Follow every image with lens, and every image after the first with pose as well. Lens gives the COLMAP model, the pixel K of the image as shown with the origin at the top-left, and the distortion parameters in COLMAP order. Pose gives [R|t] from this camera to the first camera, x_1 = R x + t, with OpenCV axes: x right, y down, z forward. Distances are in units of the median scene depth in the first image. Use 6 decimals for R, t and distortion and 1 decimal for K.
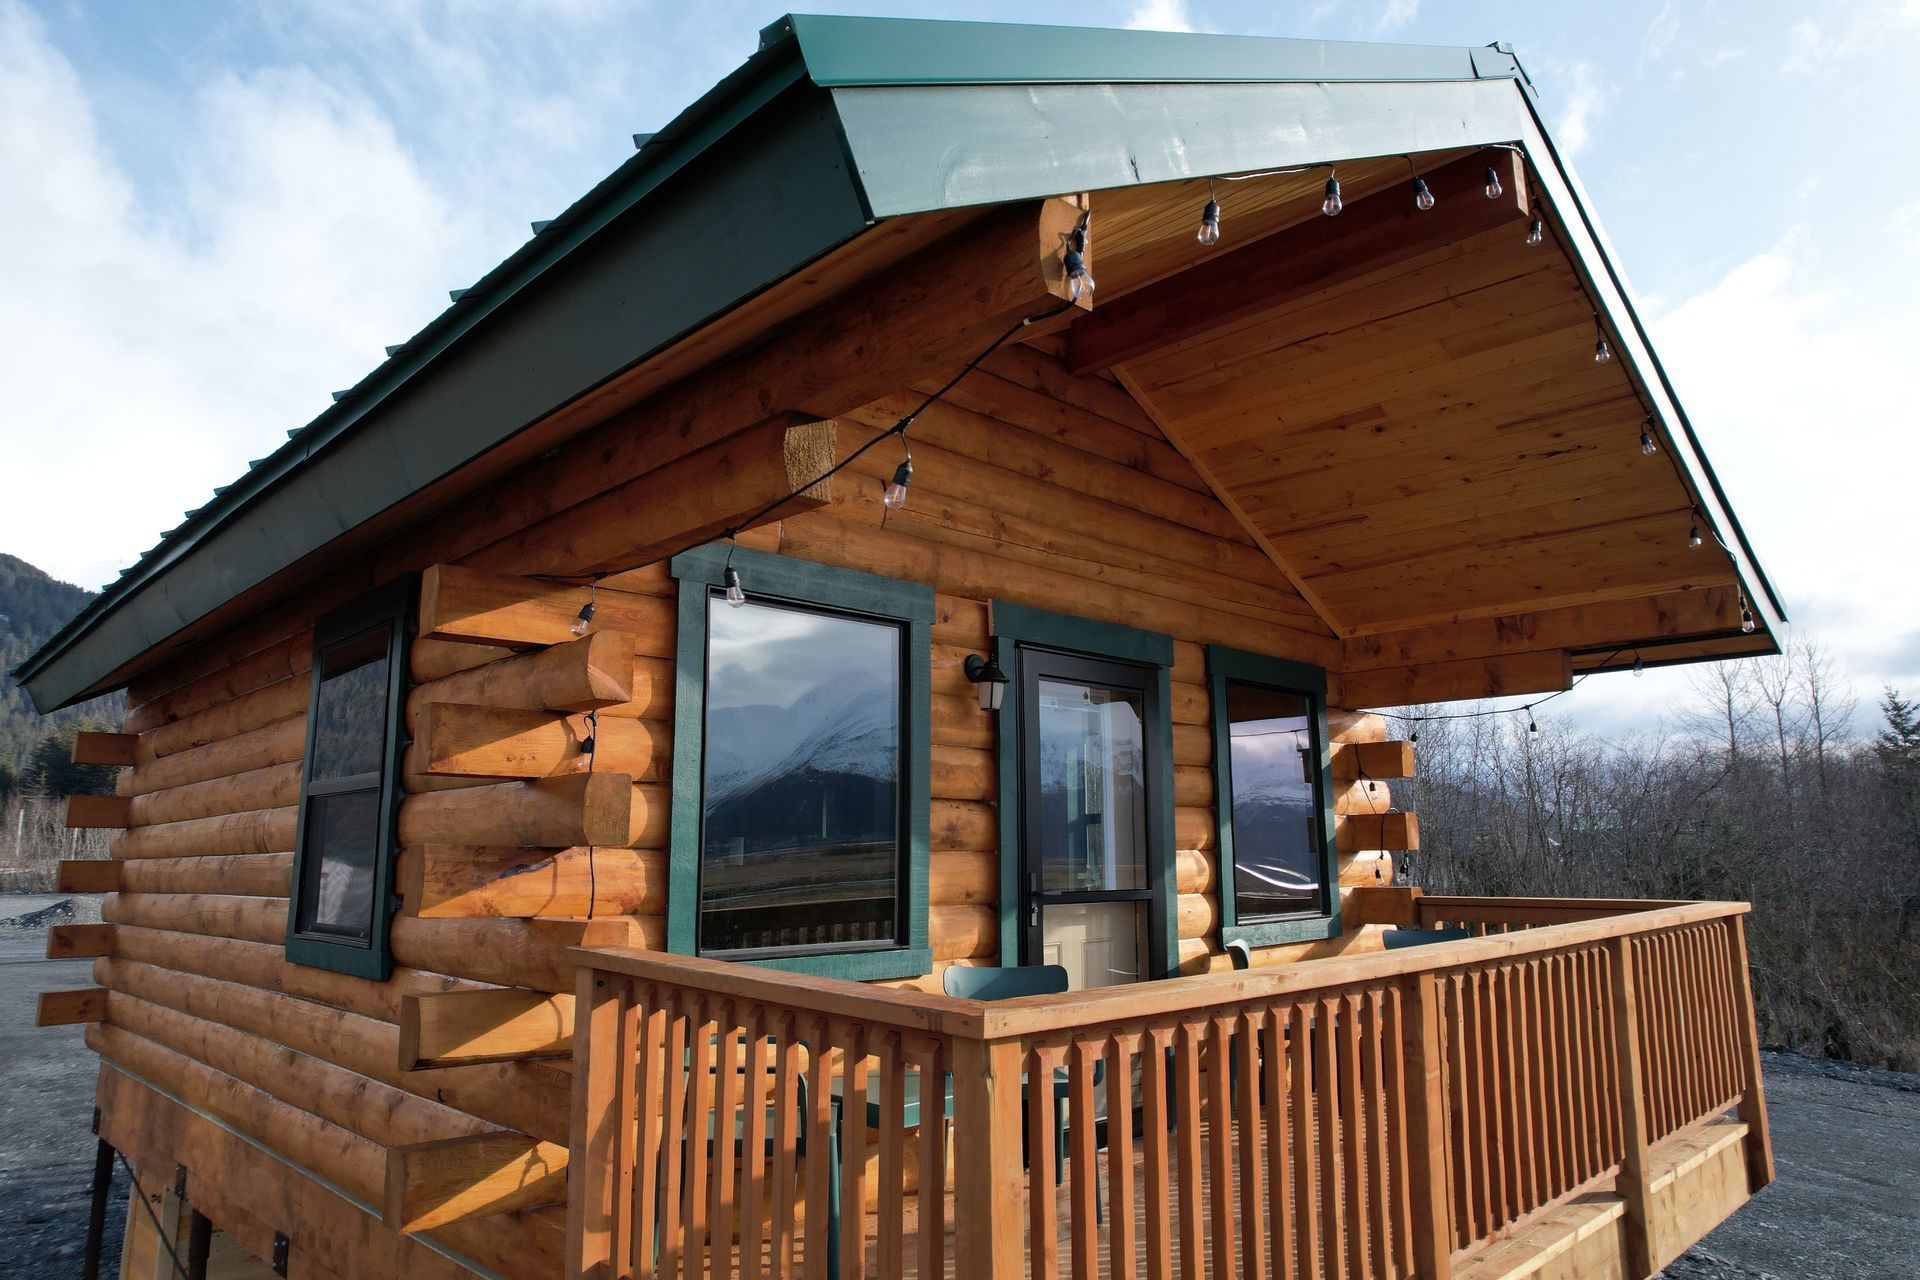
lens RADIAL K [[1217.4, 0, 957.8], [0, 1217.4, 629.2], [0, 0, 1]] dist [-0.065397, 0.051892]
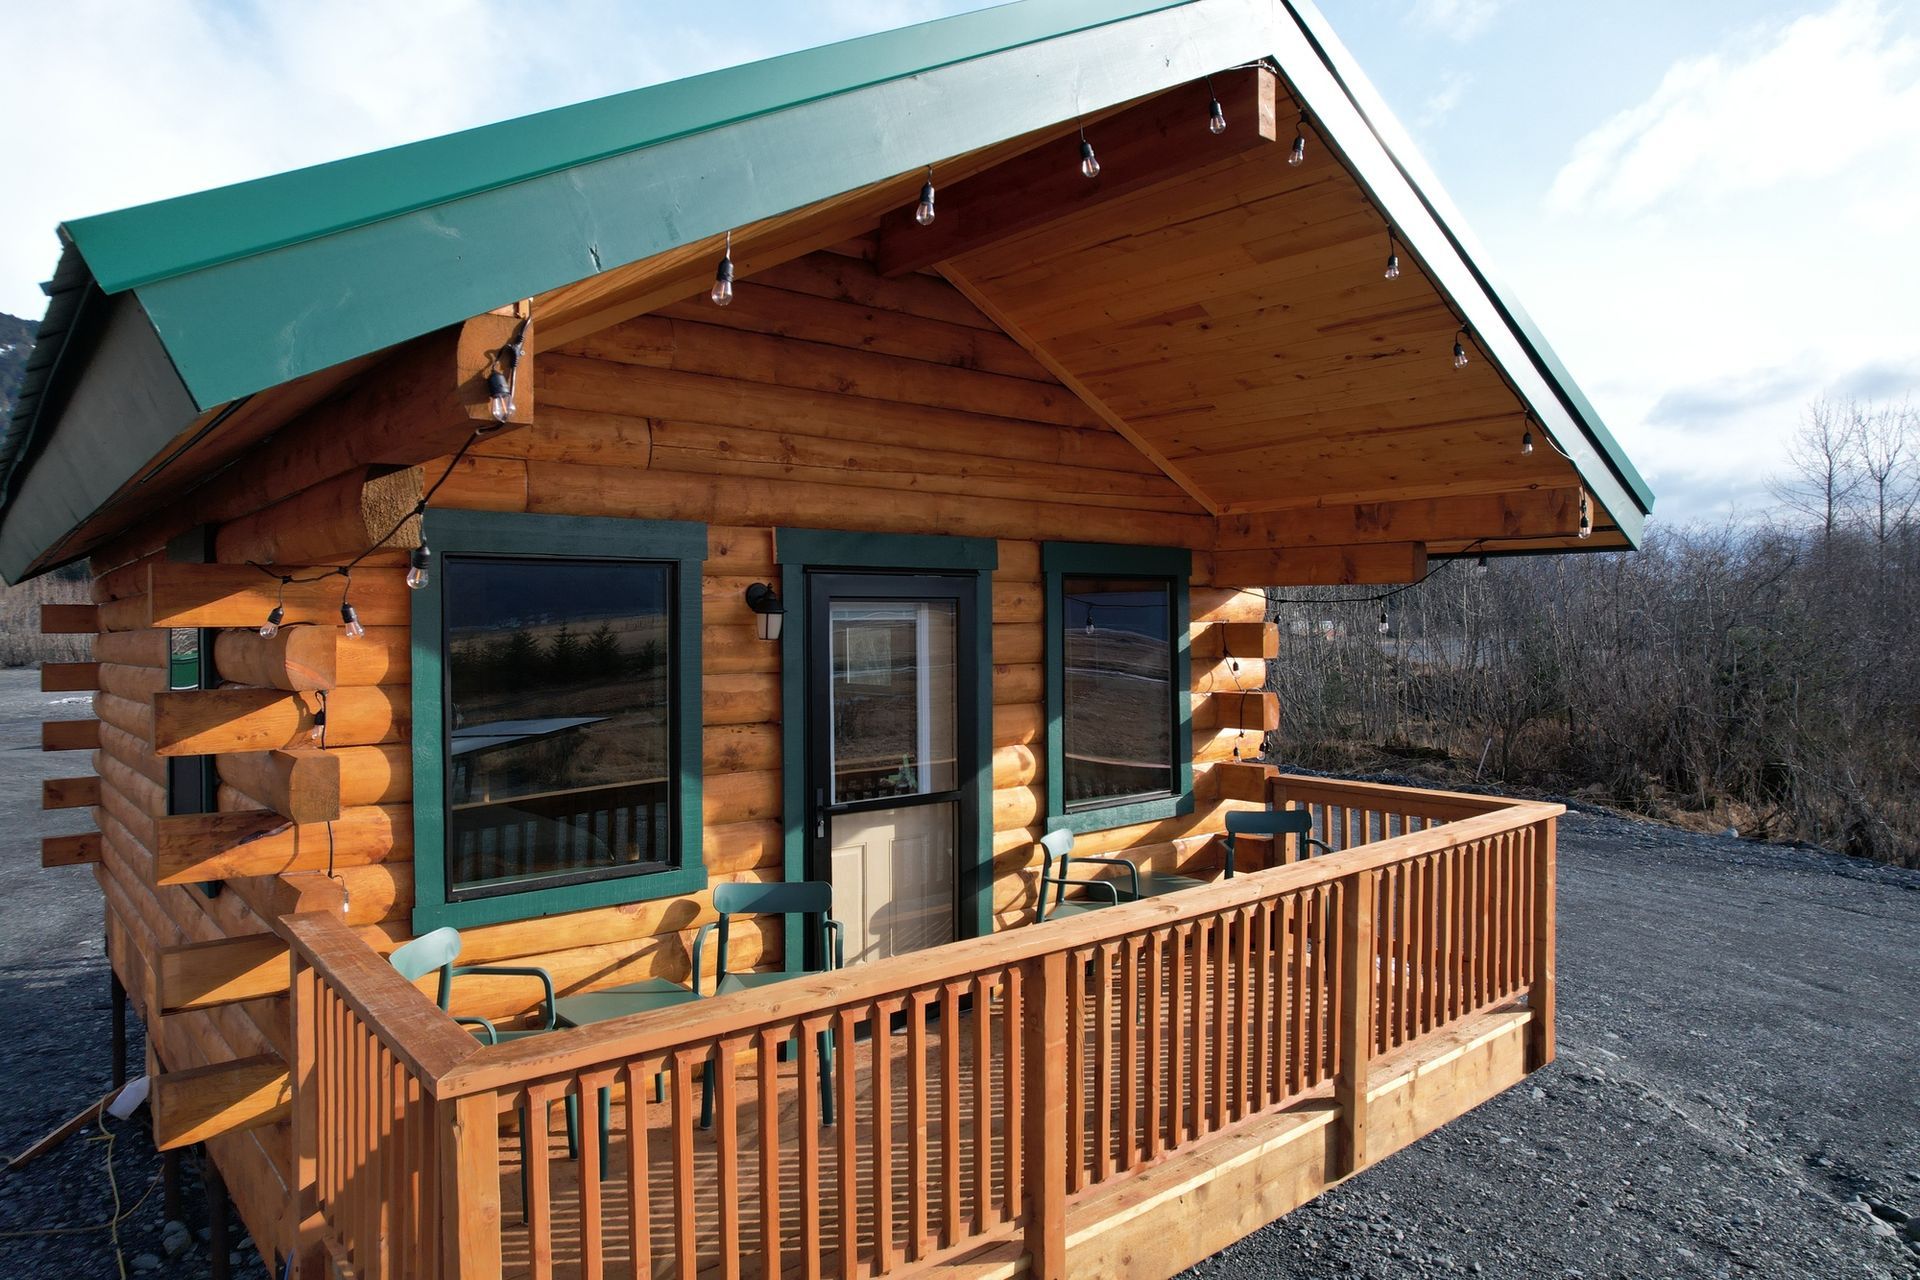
lens RADIAL K [[1217.4, 0, 957.8], [0, 1217.4, 629.2], [0, 0, 1]] dist [-0.065397, 0.051892]
pose [[0.997508, -0.001699, -0.070538, 0.227289], [0.015101, 0.981688, 0.189898, -0.118724], [0.068924, -0.190490, 0.979267, 0.000186]]
